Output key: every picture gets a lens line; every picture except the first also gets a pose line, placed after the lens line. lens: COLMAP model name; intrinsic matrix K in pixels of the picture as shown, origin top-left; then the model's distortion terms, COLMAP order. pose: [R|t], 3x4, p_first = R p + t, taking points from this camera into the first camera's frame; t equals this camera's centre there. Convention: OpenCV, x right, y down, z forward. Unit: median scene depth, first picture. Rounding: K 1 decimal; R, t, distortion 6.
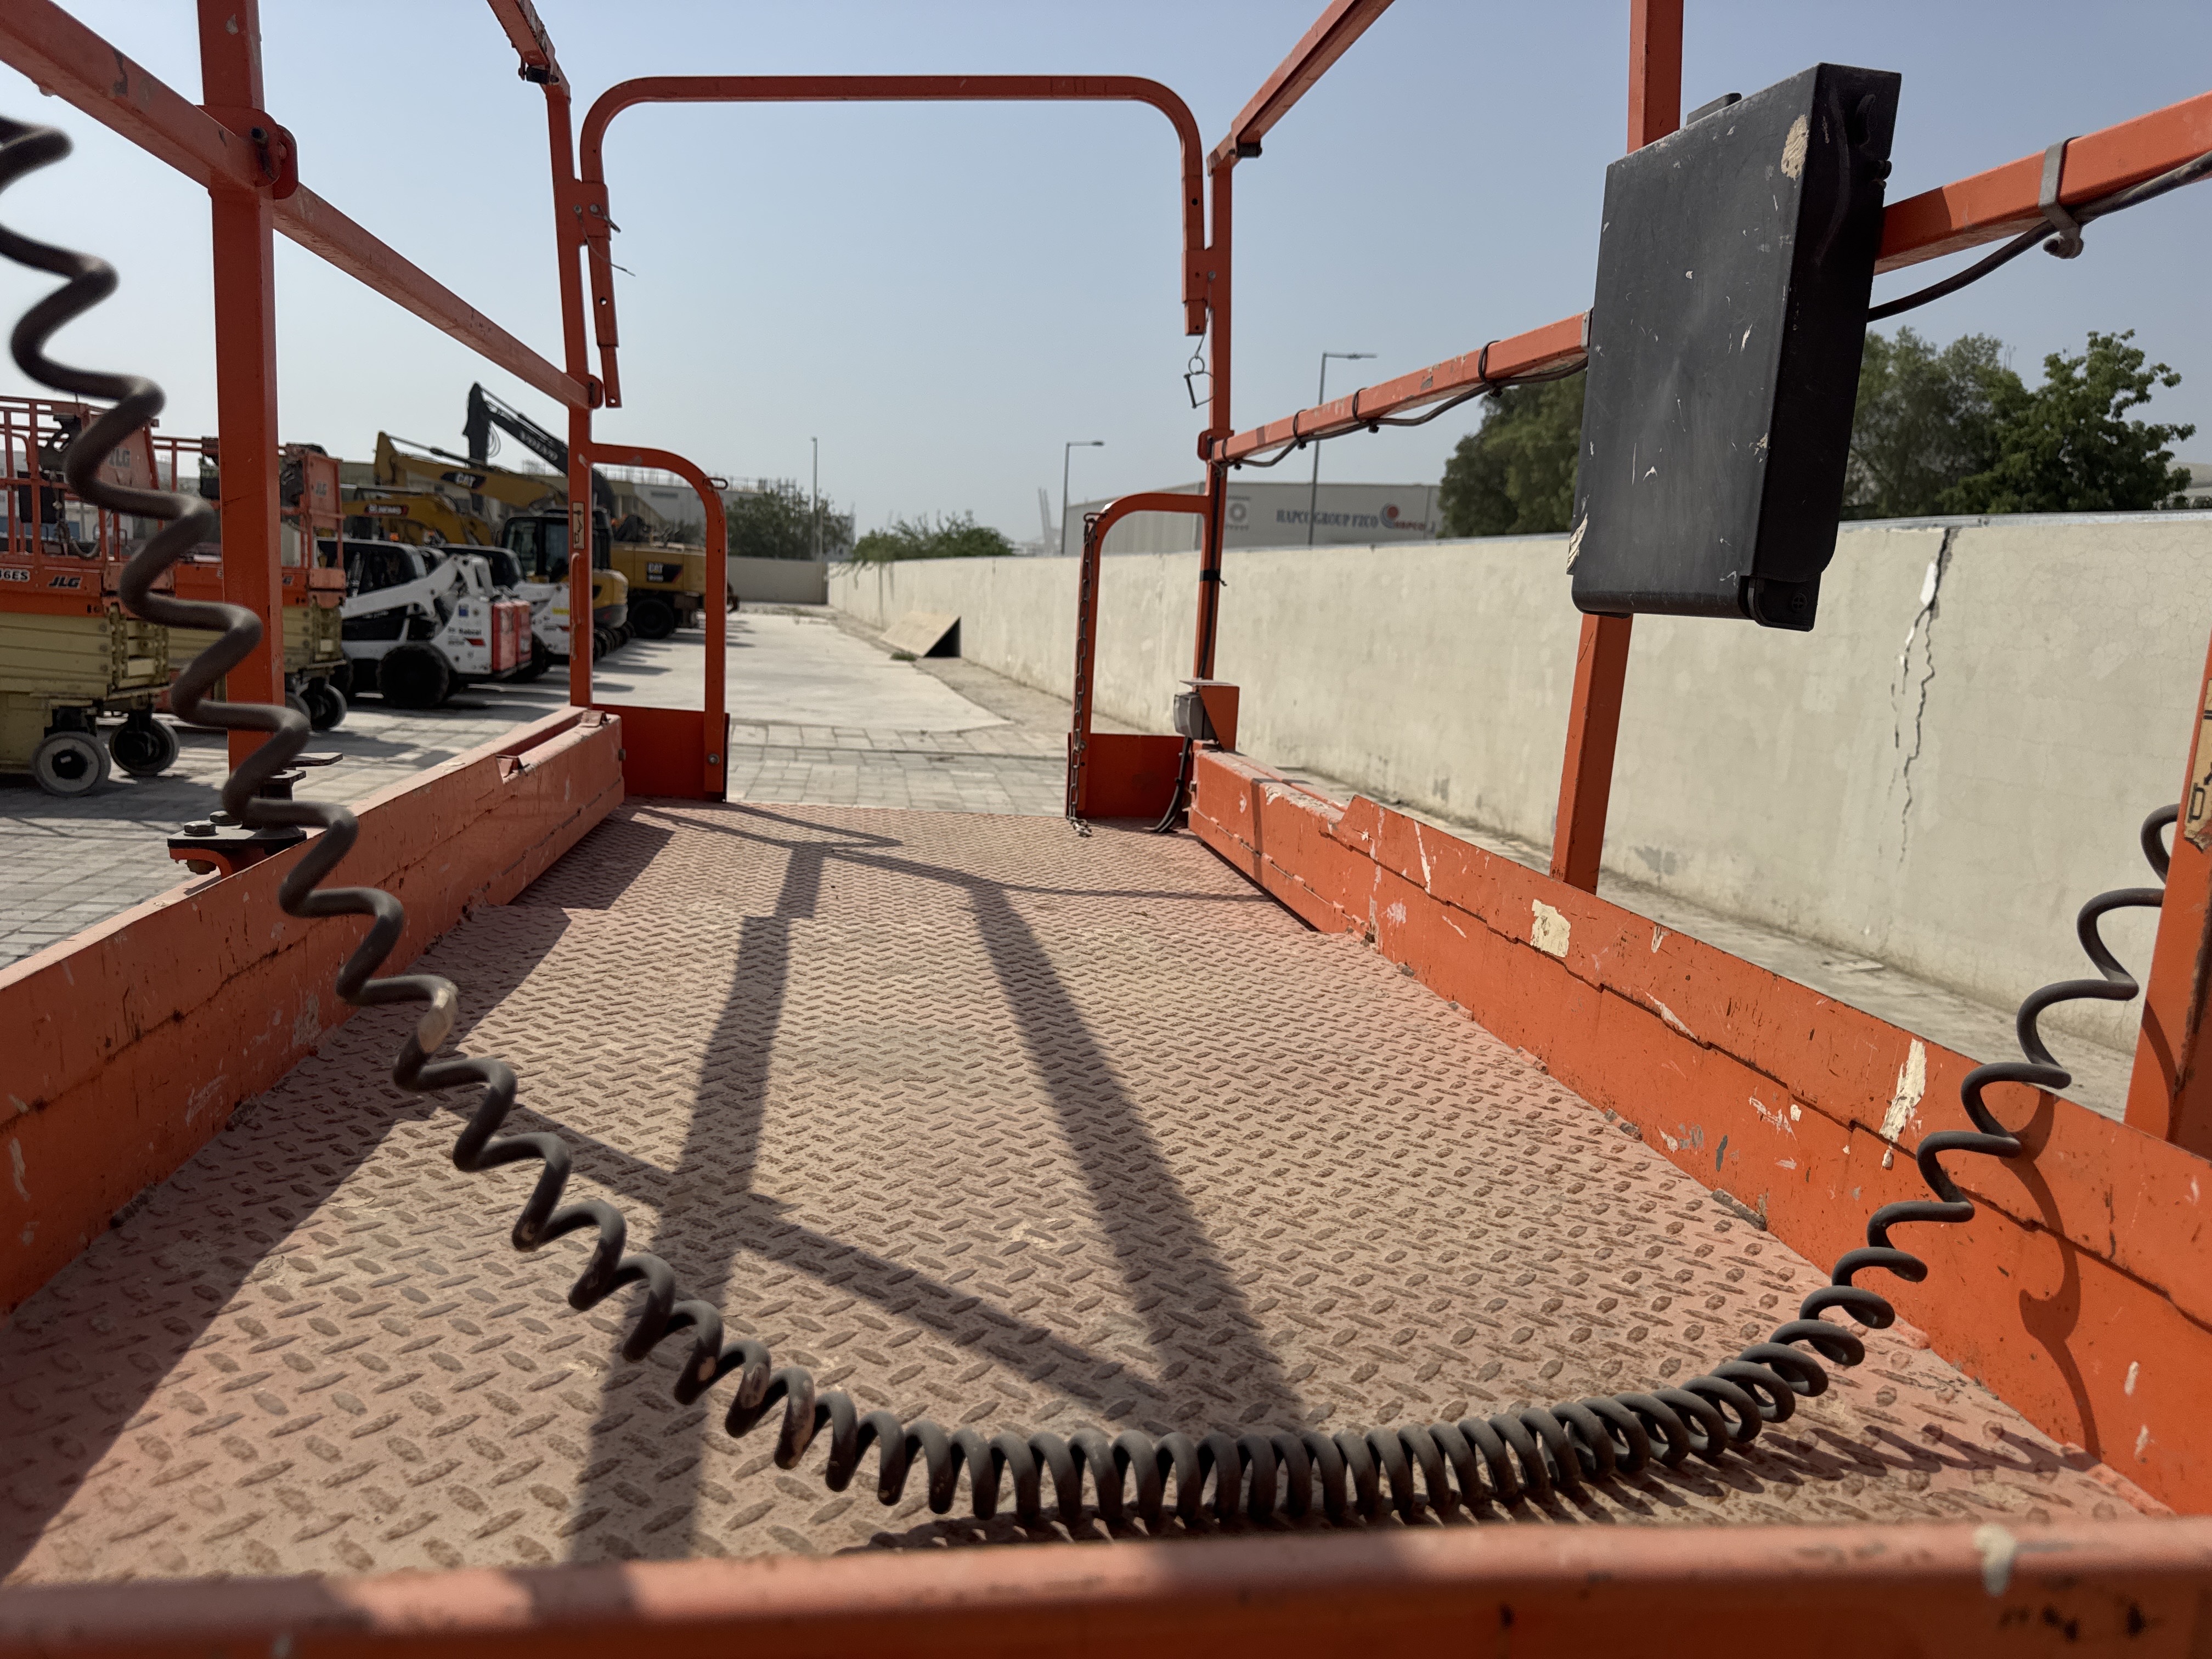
lens RADIAL K [[1572.9, 0, 1109.5], [0, 1572.9, 855.9], [0, 0, 1]] dist [0.097266, -0.173493]
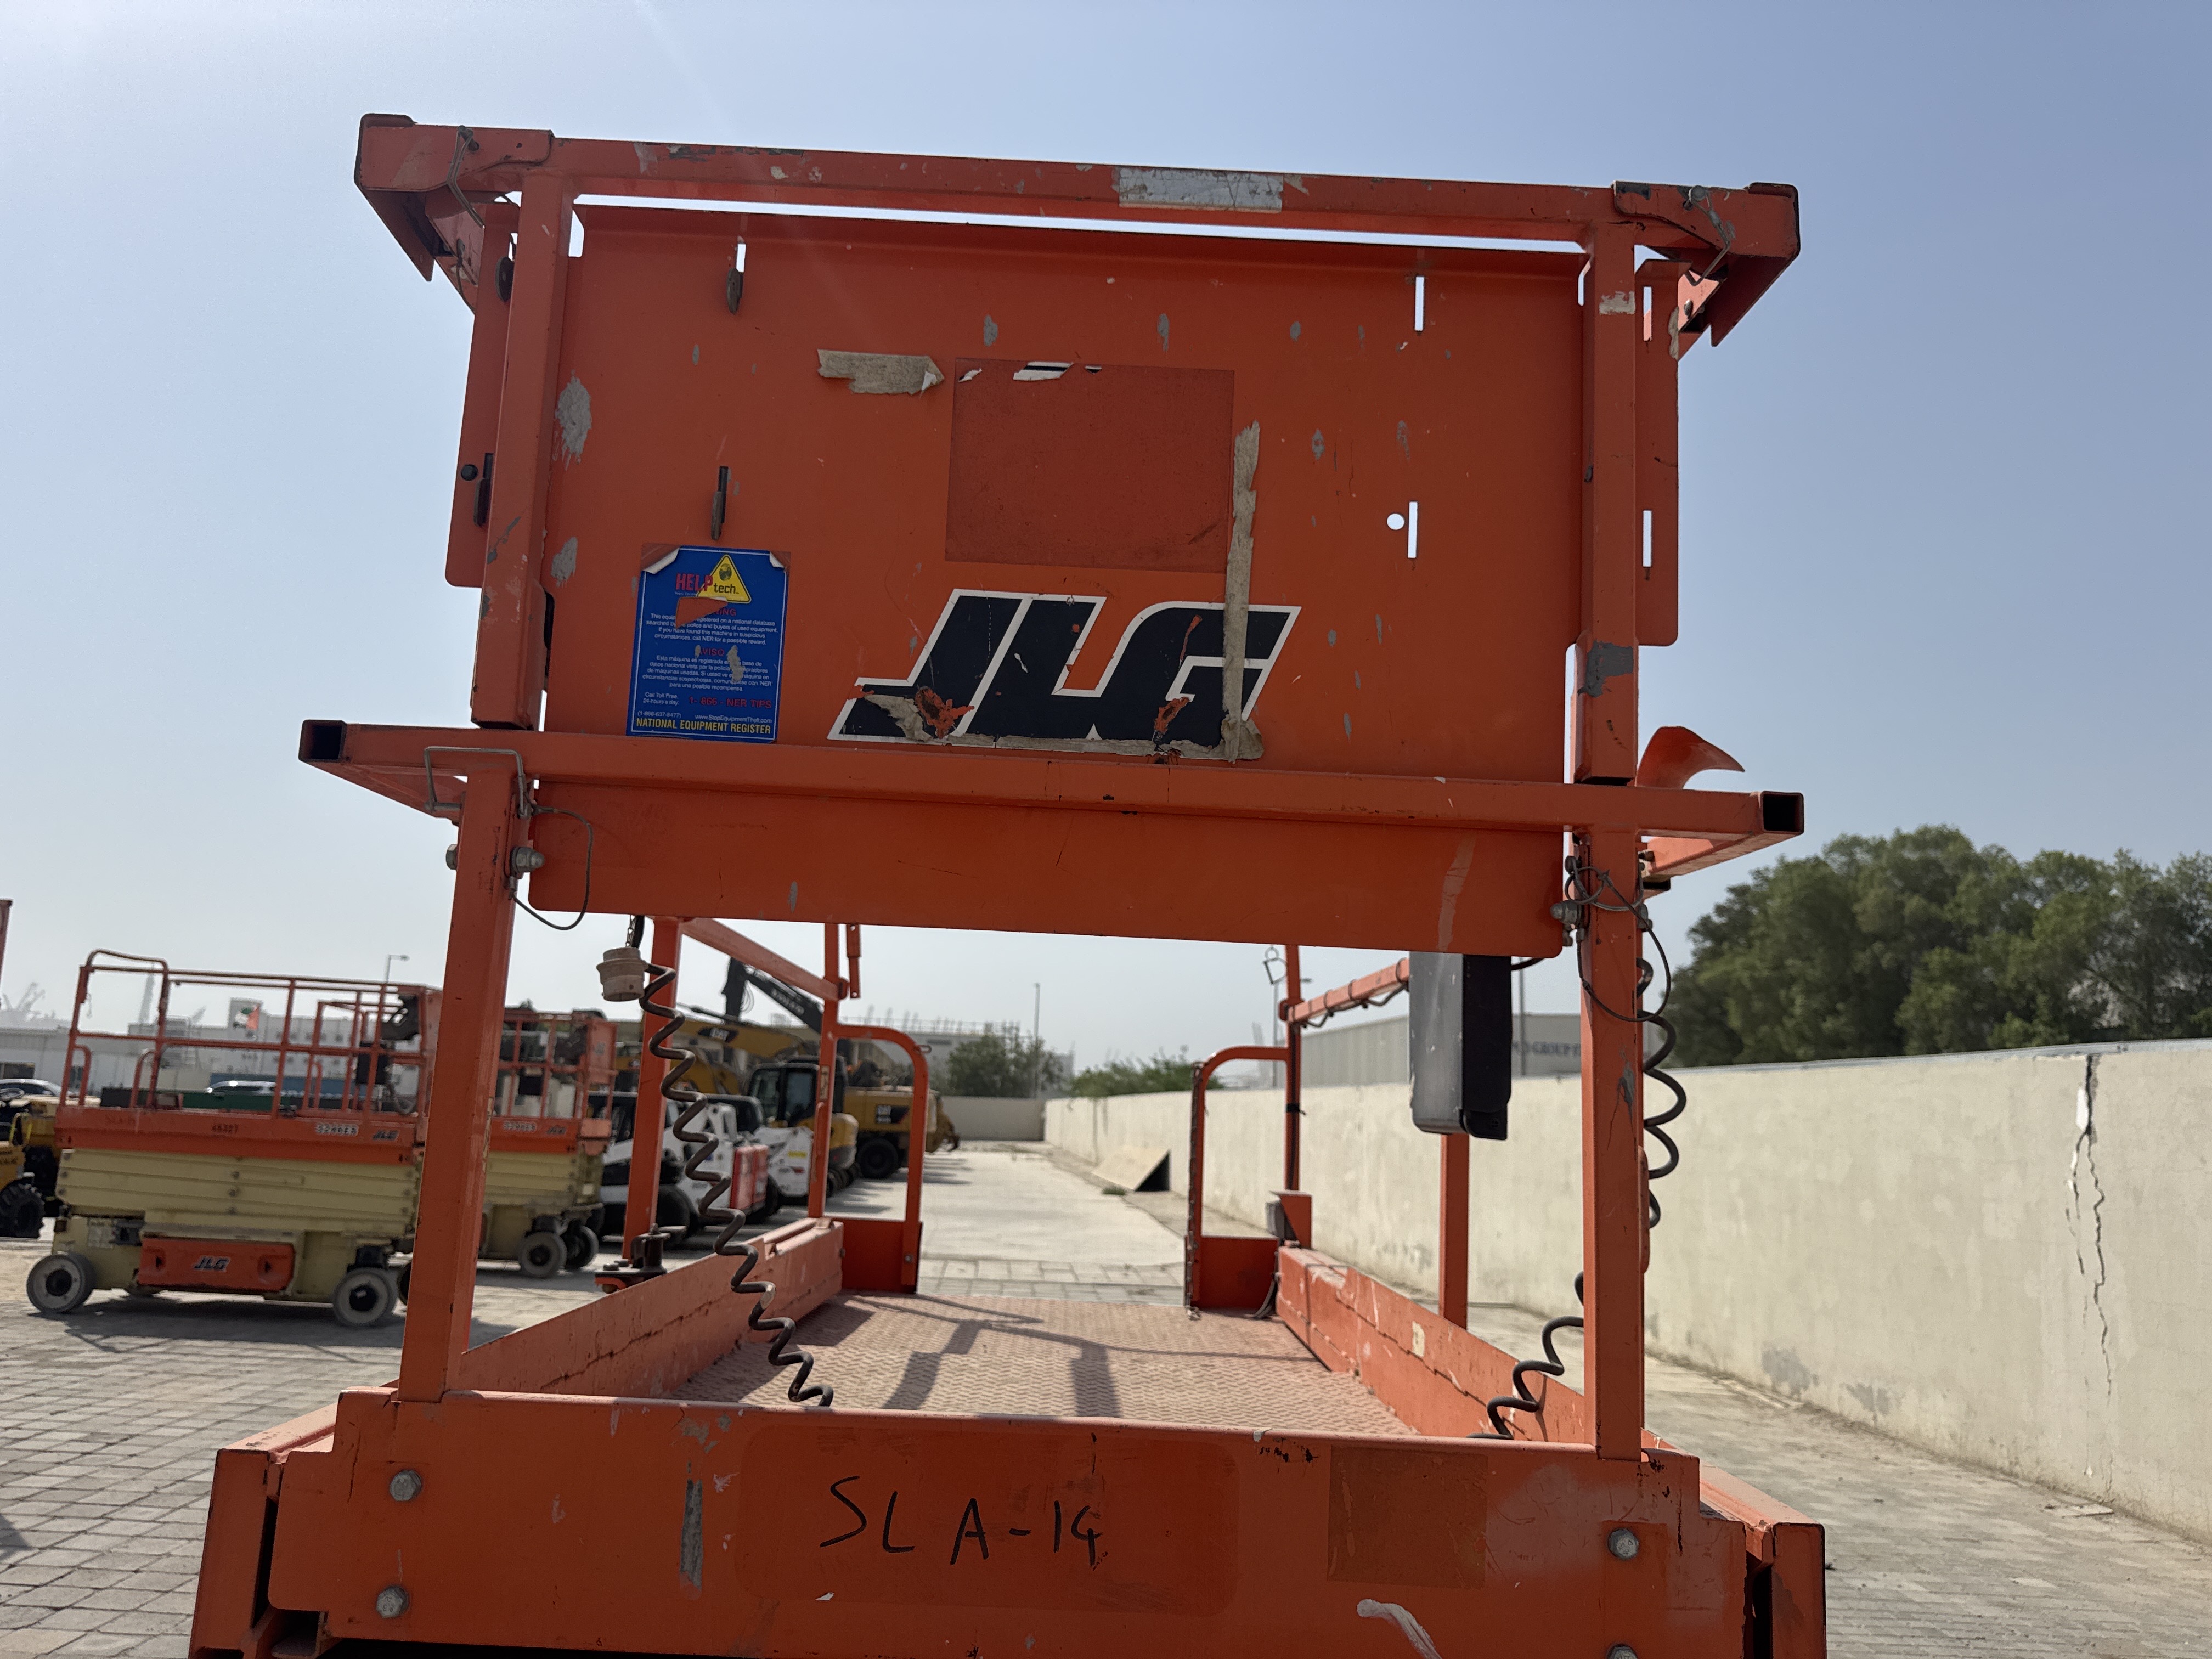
lens RADIAL K [[1586.3, 0, 1109.3], [0, 1586.3, 832.0], [0, 0, 1]] dist [0.074181, -0.095891]
pose [[0.990522, -0.040901, -0.131126, 0.031087], [-0.006424, 0.939799, -0.341667, 0.017592], [0.137207, 0.339271, 0.930628, -0.099329]]
